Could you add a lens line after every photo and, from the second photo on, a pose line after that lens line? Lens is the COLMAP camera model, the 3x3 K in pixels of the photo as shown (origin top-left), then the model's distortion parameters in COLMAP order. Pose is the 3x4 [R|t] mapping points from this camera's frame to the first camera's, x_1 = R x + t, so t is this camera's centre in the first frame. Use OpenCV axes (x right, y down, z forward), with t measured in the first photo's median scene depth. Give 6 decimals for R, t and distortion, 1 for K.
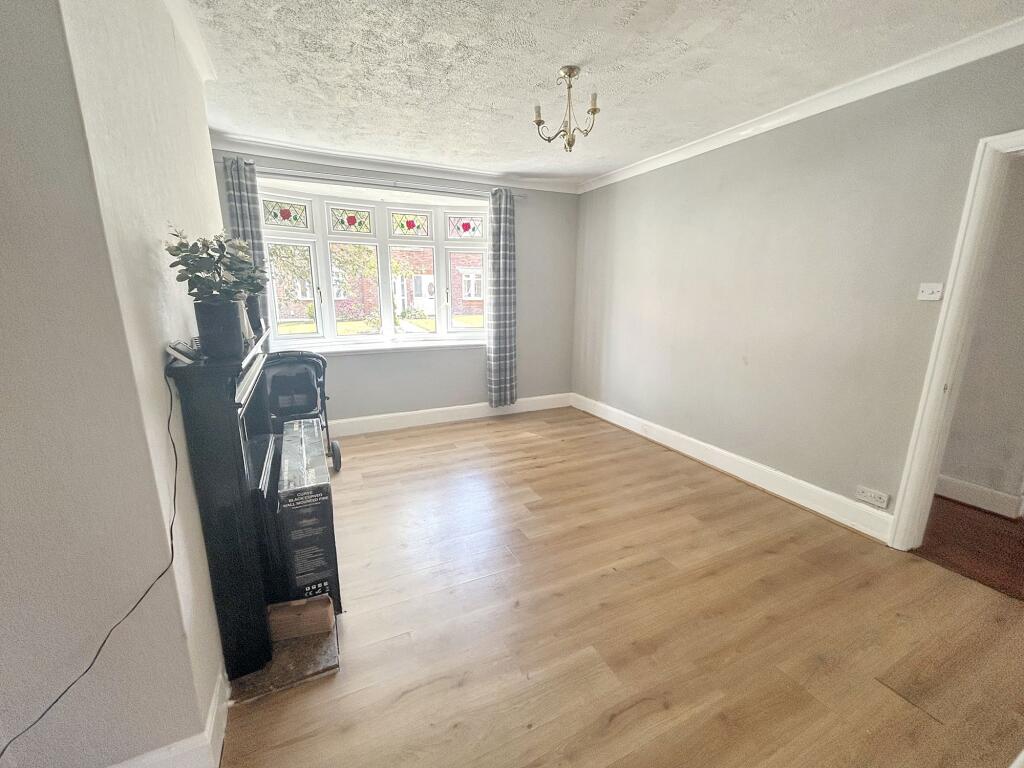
lens RADIAL K [[415.6, 0, 509.7], [0, 415.6, 381.5], [0, 0, 1]] dist [-0.007647, 0.005082]
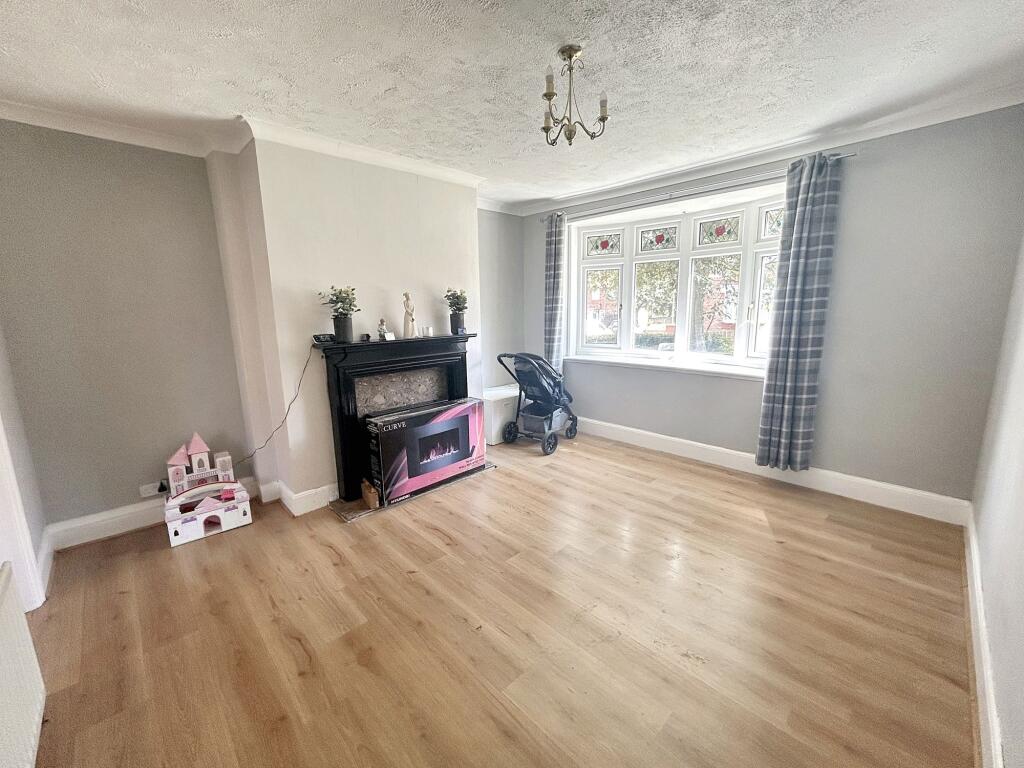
lens RADIAL K [[415.6, 0, 509.7], [0, 415.6, 381.5], [0, 0, 1]] dist [-0.007647, 0.005082]
pose [[0.316860, 0.157858, -0.935244, 0.557402], [-0.186773, 0.977130, 0.101650, -0.083903], [0.929901, 0.142469, 0.339097, 0.383494]]
